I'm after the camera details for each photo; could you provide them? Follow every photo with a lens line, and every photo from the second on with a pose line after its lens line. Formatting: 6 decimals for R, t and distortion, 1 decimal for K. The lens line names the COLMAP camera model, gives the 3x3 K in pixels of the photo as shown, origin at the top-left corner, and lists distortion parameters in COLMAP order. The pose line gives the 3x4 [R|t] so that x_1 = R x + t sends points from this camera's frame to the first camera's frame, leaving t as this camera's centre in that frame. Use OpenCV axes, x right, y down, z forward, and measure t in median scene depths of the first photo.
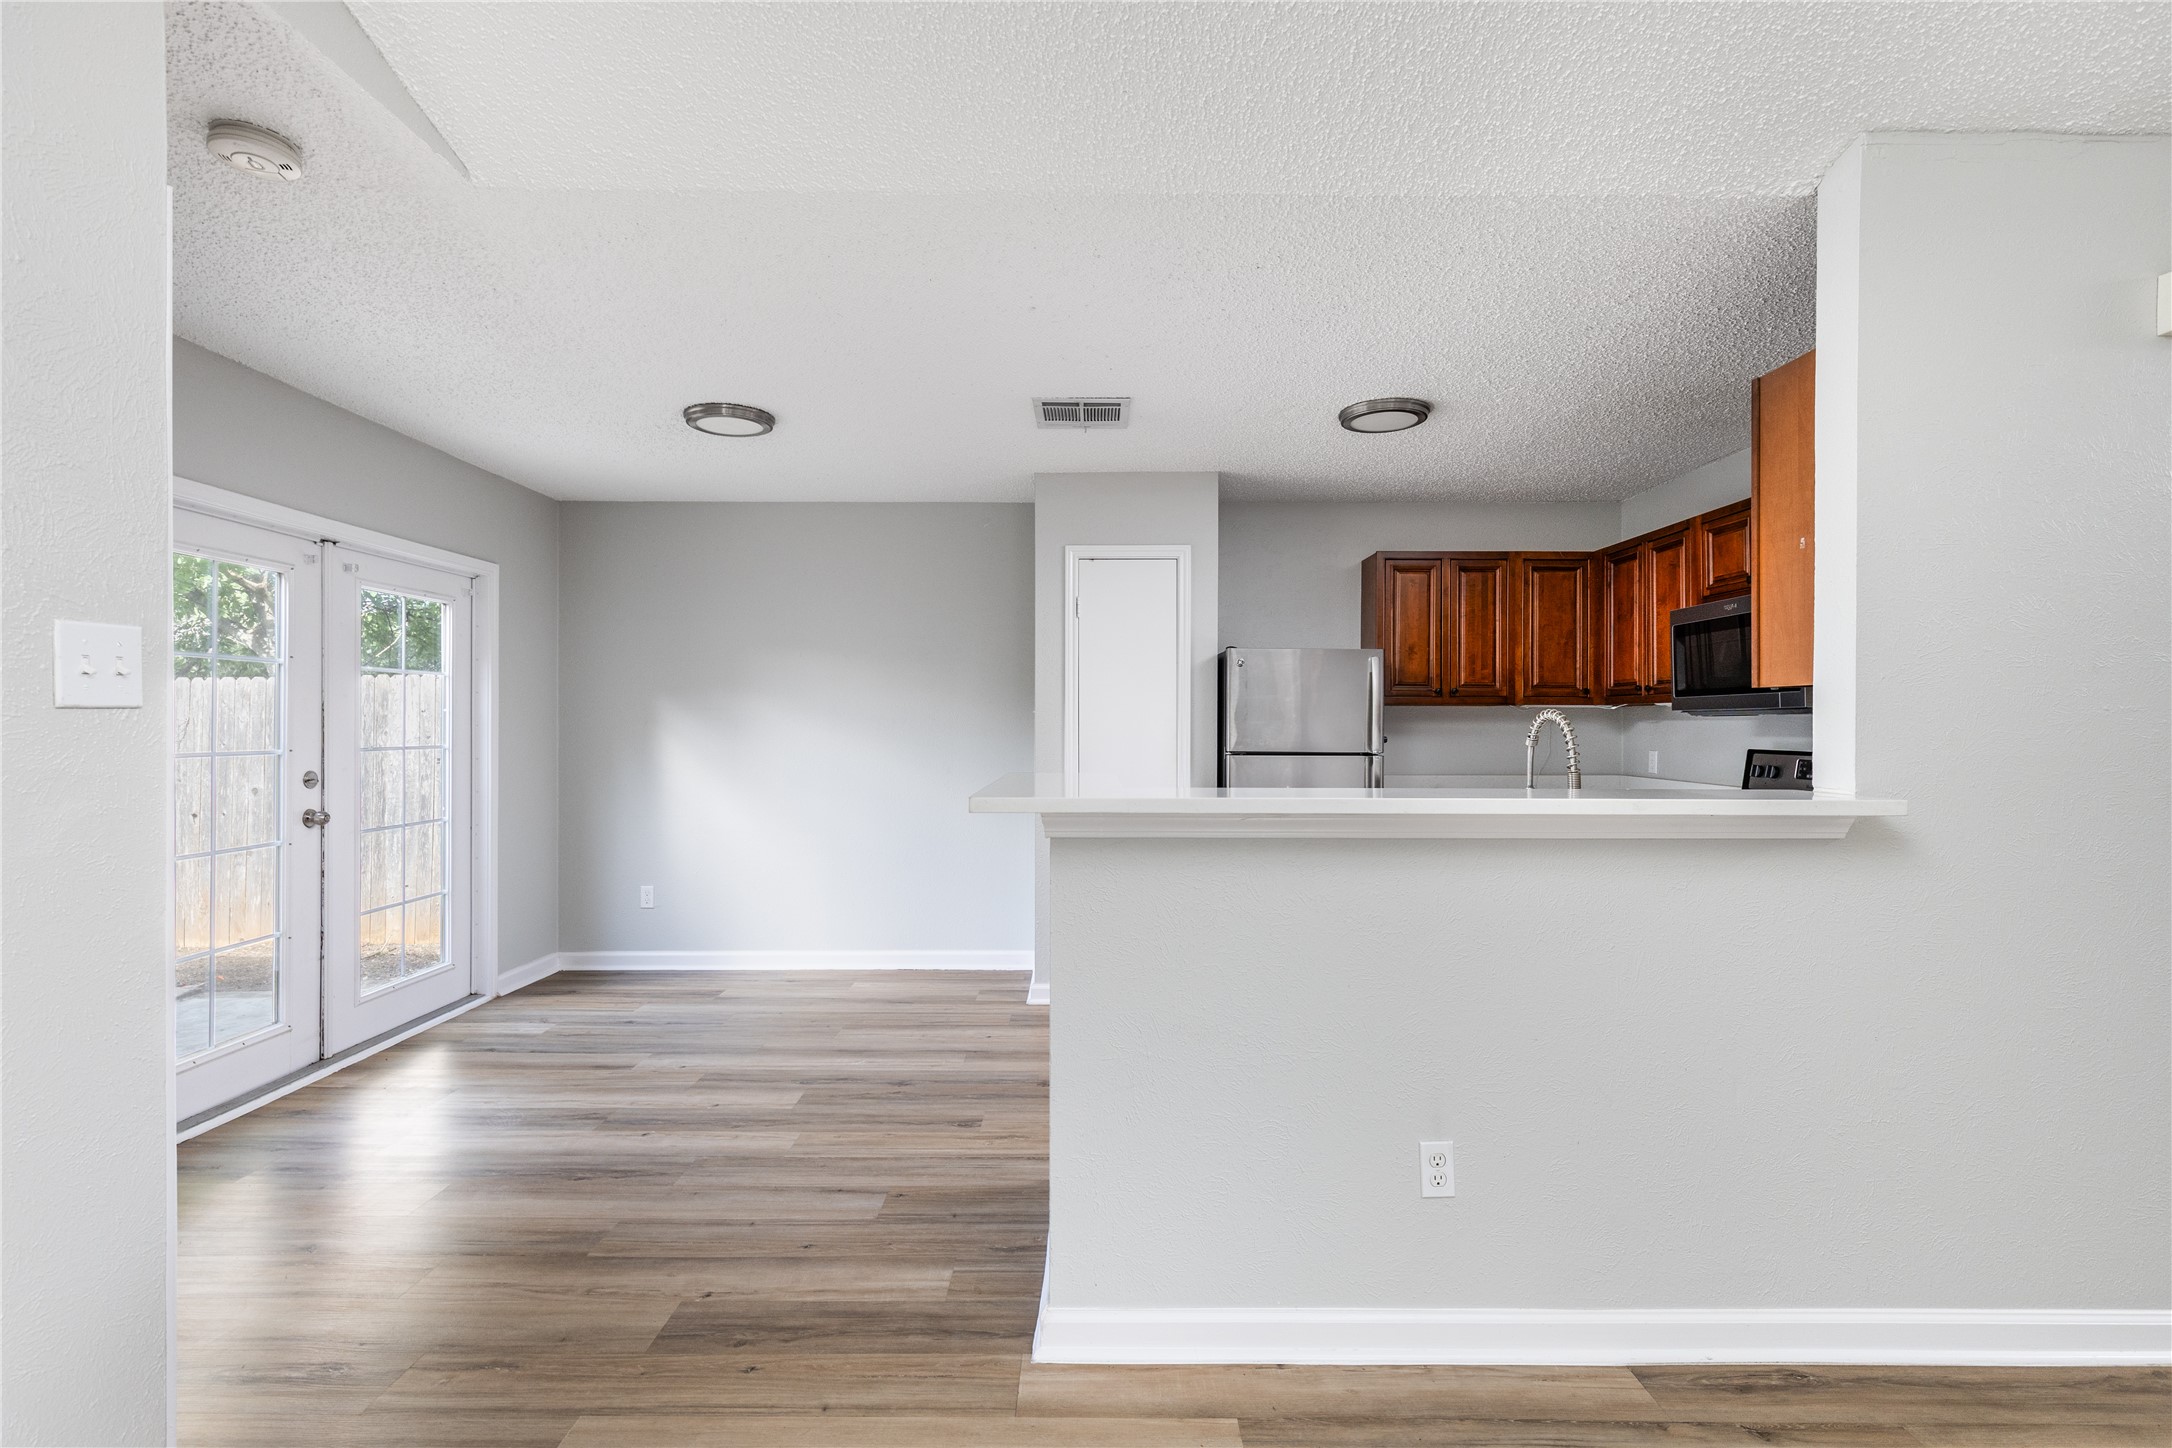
lens RADIAL K [[968.9, 0, 1087.5], [0, 968.9, 724.5], [0, 0, 1]] dist [0.004412, -0.002224]
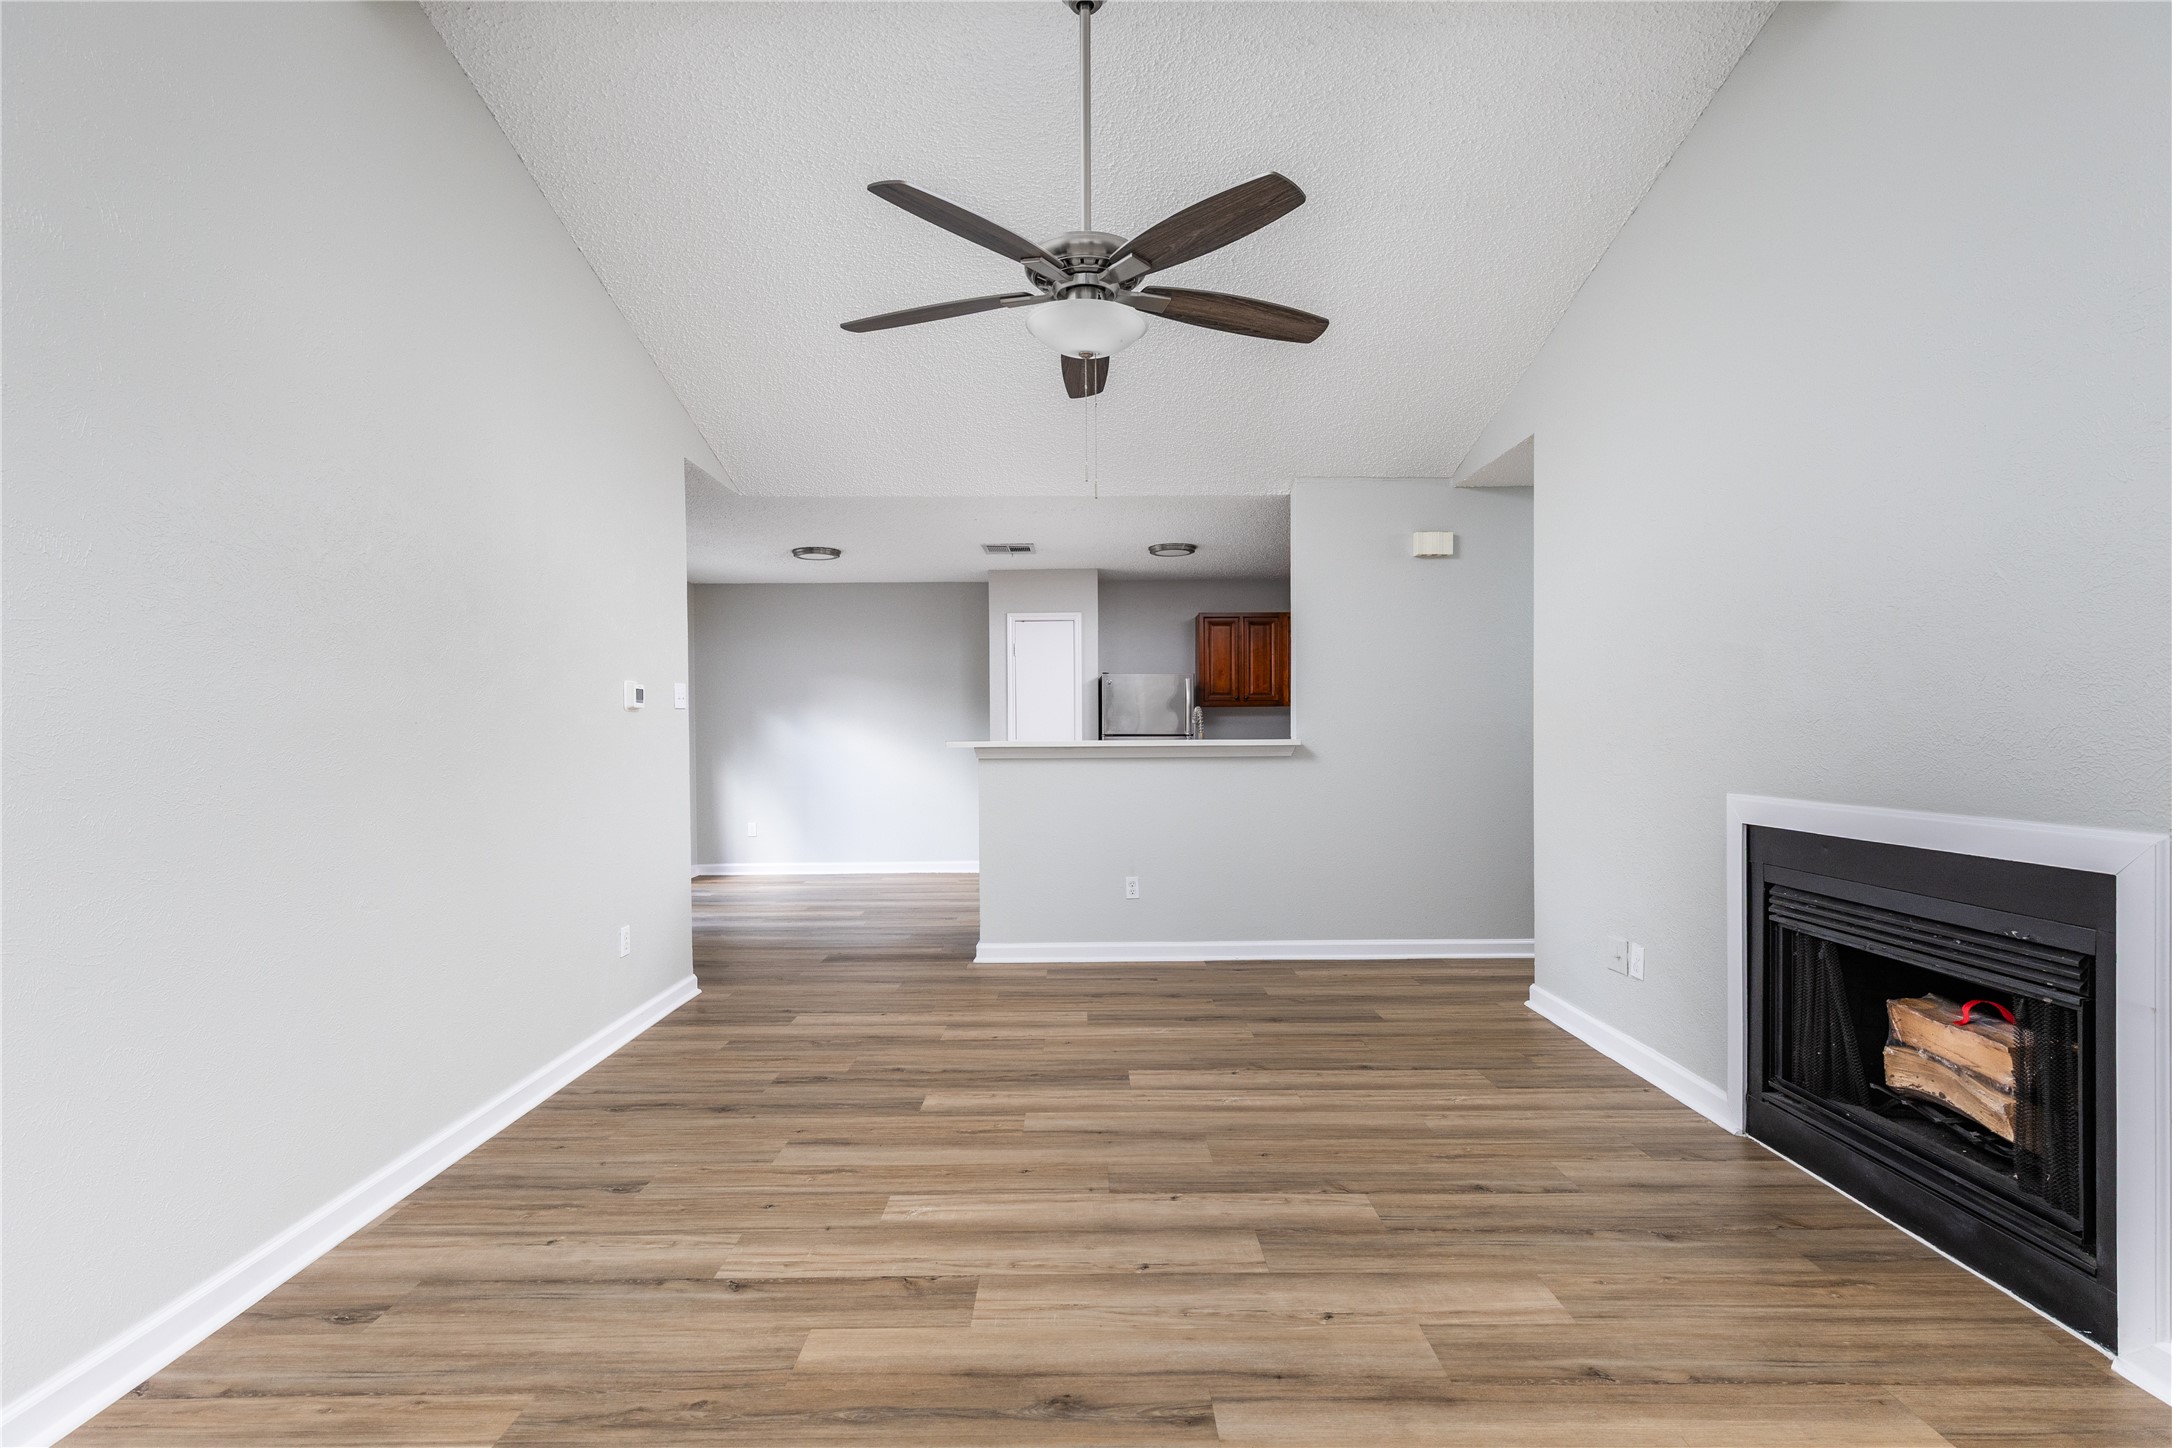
lens RADIAL K [[968.9, 0, 1085.7], [0, 968.9, 745.2], [0, 0, 1]] dist [0.004412, -0.002224]
pose [[0.999921, -0.008472, 0.009333, 0.096002], [0.008360, 0.999893, 0.011977, 0.024243], [-0.009433, -0.011898, 0.999885, -0.673497]]
